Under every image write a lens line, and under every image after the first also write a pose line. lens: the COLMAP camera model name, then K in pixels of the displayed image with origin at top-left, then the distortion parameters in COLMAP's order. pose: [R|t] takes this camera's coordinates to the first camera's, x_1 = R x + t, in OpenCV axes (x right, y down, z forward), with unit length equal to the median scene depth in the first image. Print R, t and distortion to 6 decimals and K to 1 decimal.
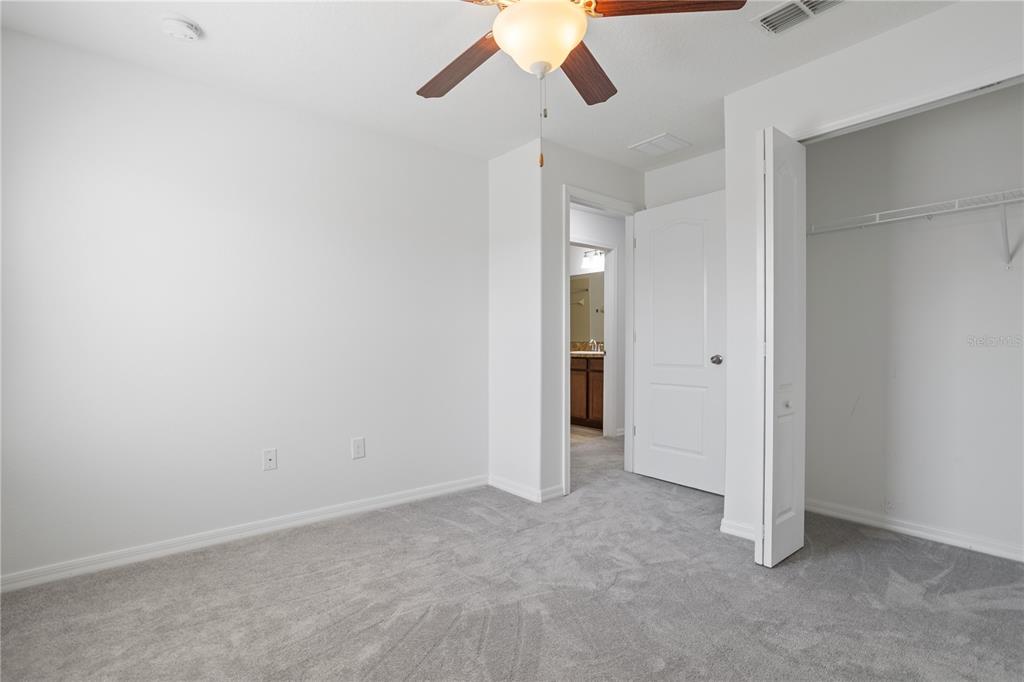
lens RADIAL K [[496.6, 0, 511.7], [0, 496.6, 345.7], [0, 0, 1]] dist [-0.015781, 0.001137]
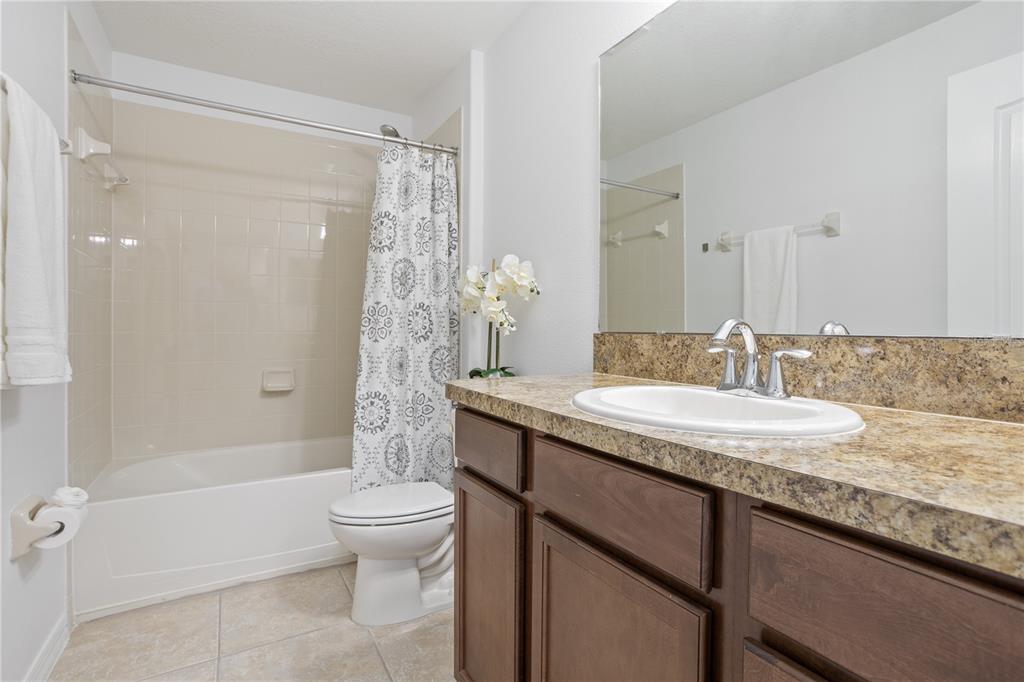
lens RADIAL K [[496.6, 0, 512.0], [0, 496.6, 343.3], [0, 0, 1]] dist [-0.015781, 0.001137]
pose [[0.988351, 0.004319, -0.152133, 0.117193], [-0.001629, 0.999840, 0.017804, -0.007754], [0.152186, -0.017348, 0.988200, 0.831119]]
